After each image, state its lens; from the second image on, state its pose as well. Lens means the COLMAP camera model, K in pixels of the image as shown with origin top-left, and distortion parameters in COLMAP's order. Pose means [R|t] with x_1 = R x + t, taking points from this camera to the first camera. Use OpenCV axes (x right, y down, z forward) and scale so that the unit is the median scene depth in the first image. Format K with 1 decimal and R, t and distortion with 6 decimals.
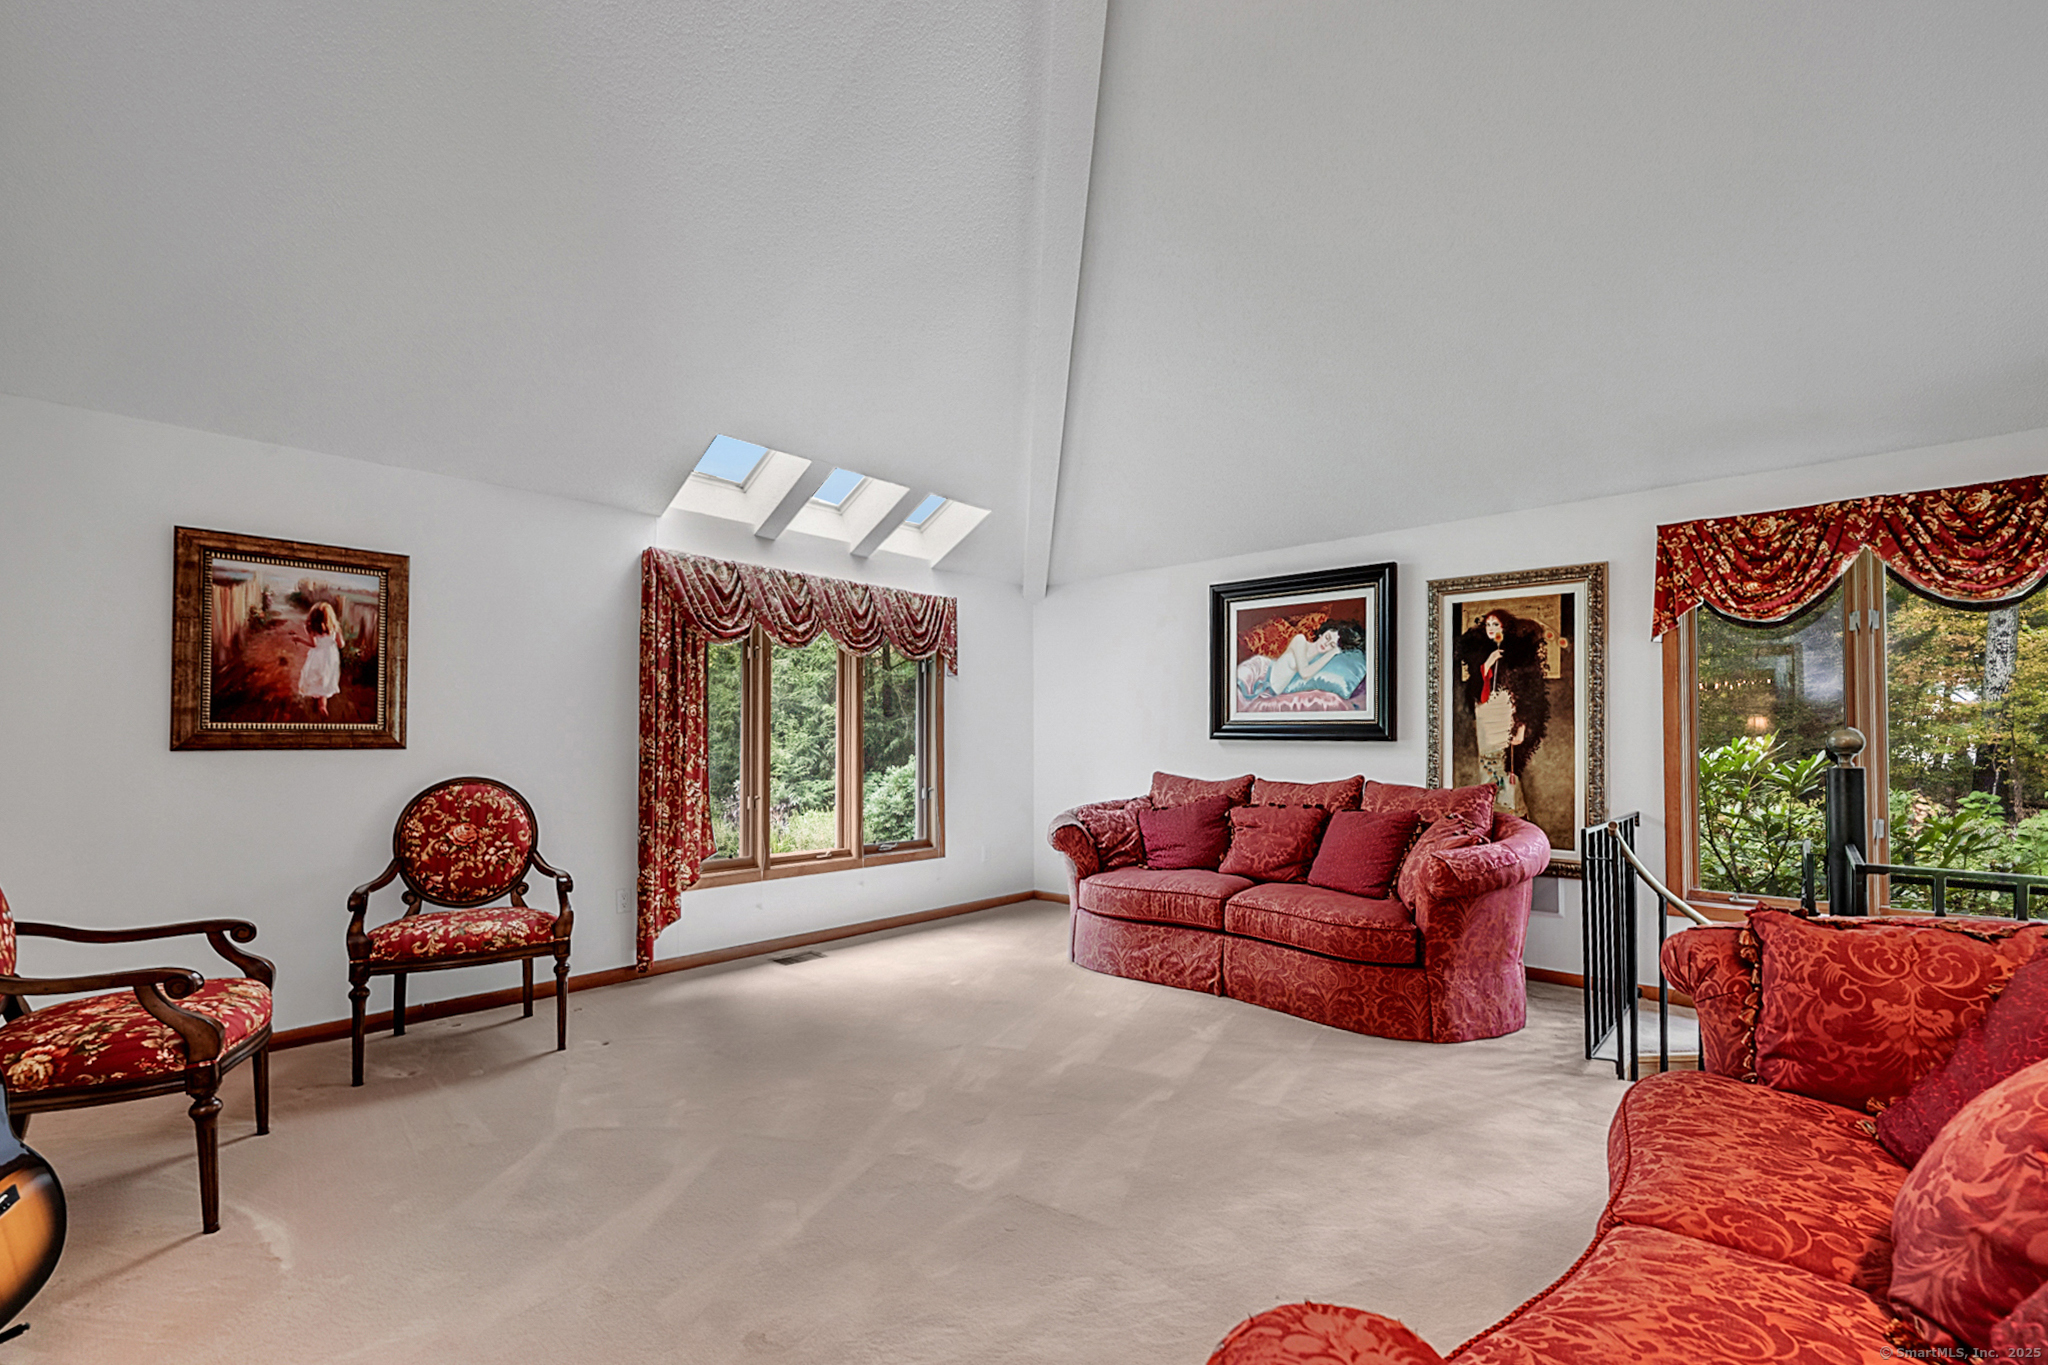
lens RADIAL K [[816.6, 0, 1047.8], [0, 816.6, 718.8], [0, 0, 1]] dist [0.001017, -0.000586]
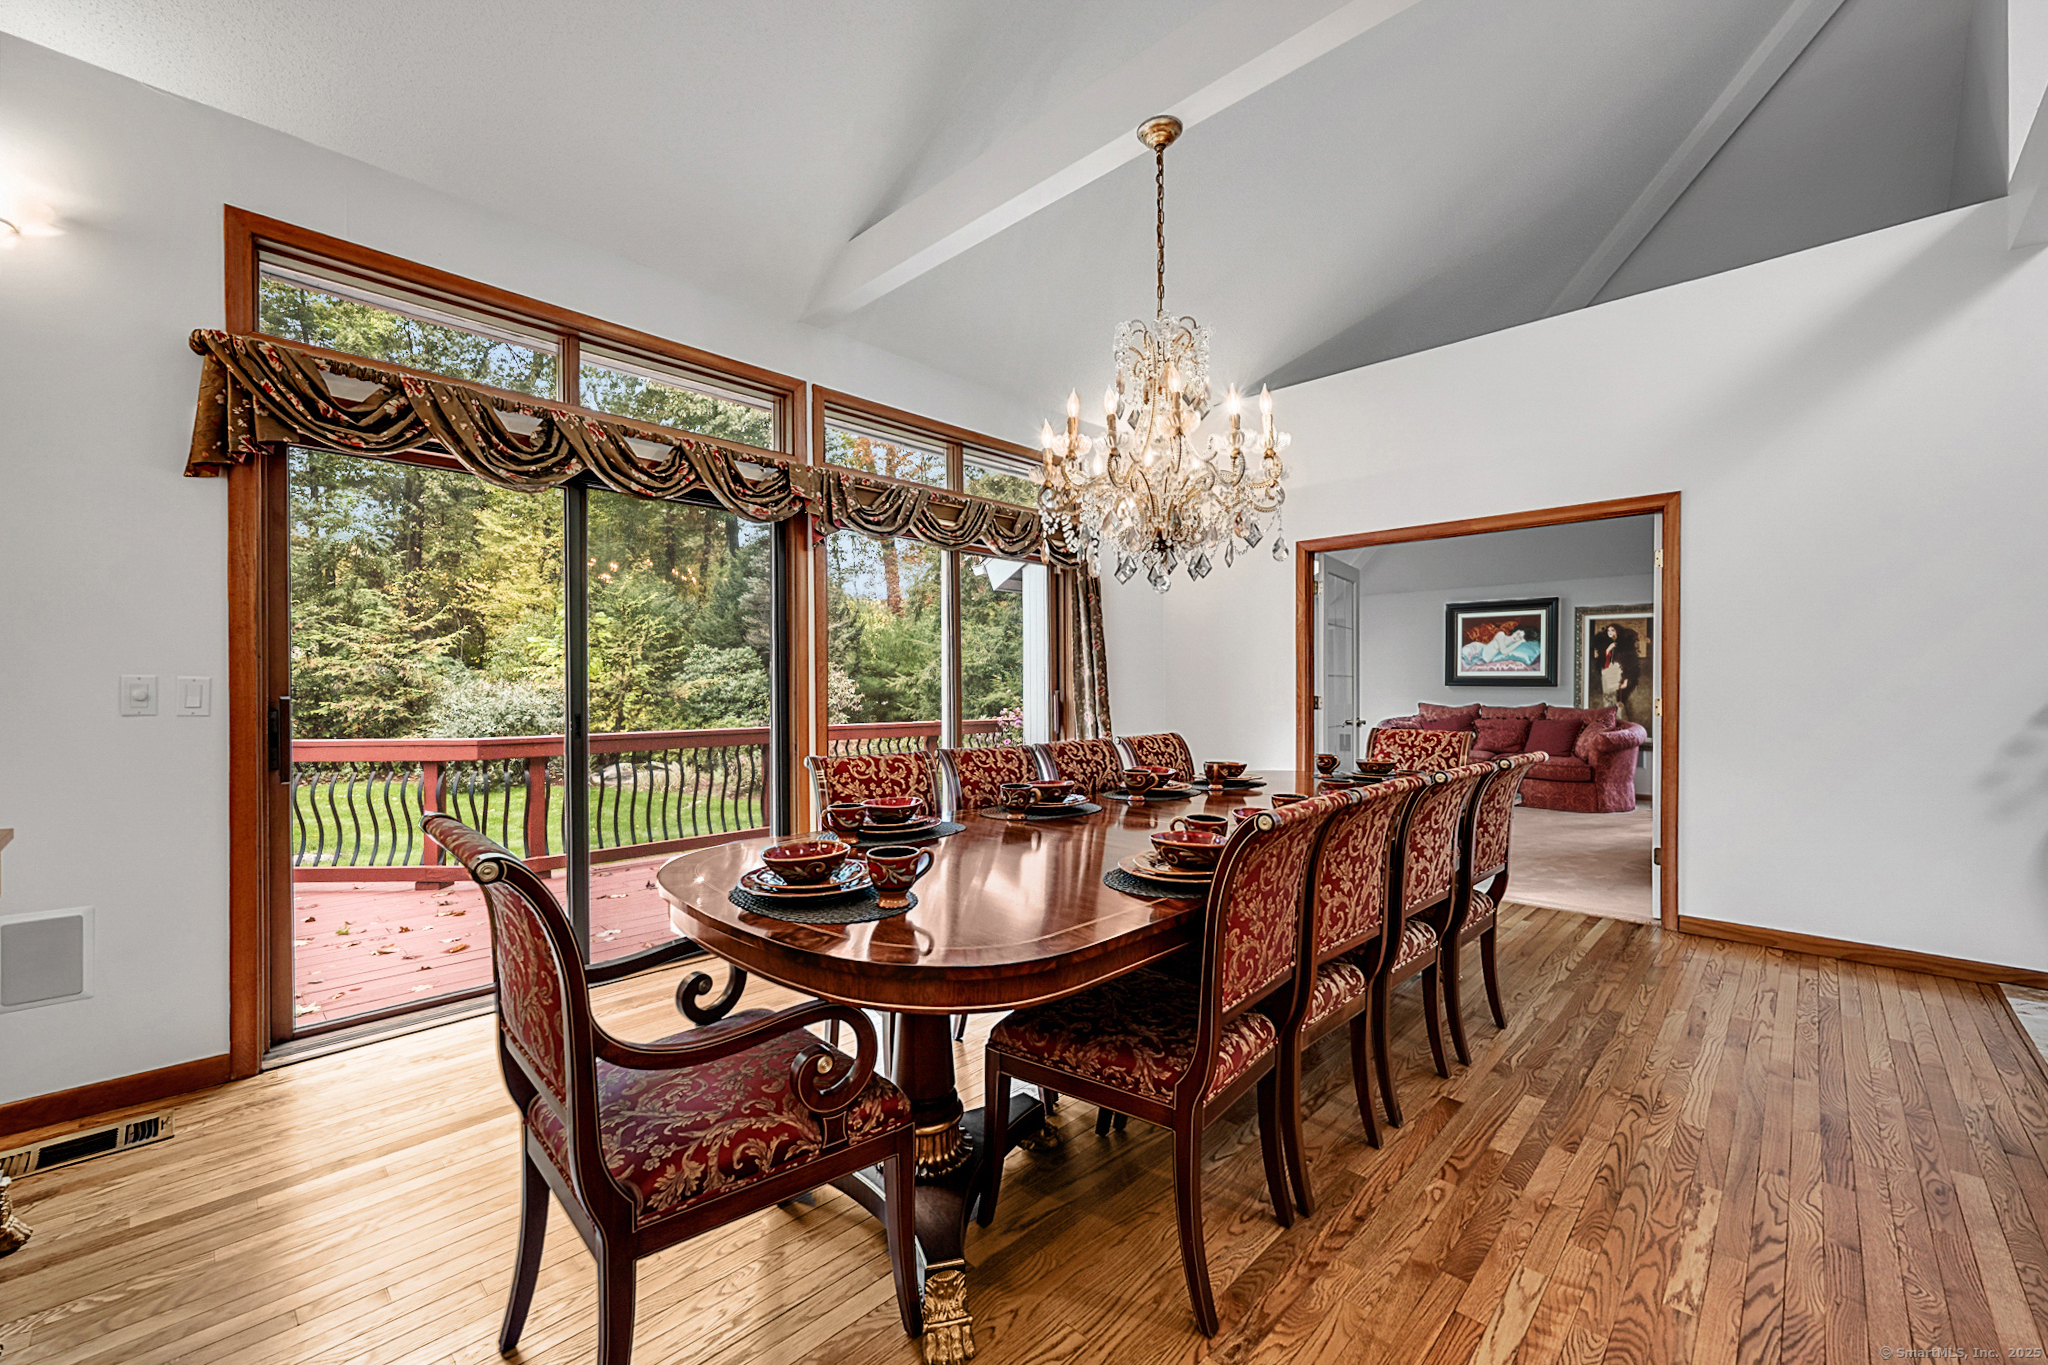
lens RADIAL K [[816.6, 0, 1021.8], [0, 816.6, 688.1], [0, 0, 1]] dist [0.001017, -0.000586]
pose [[0.999999, -0.000110, -0.001638, -0.932678], [0.000148, 0.999738, 0.022869, -0.016231], [0.001635, -0.022870, 0.999737, -1.062892]]
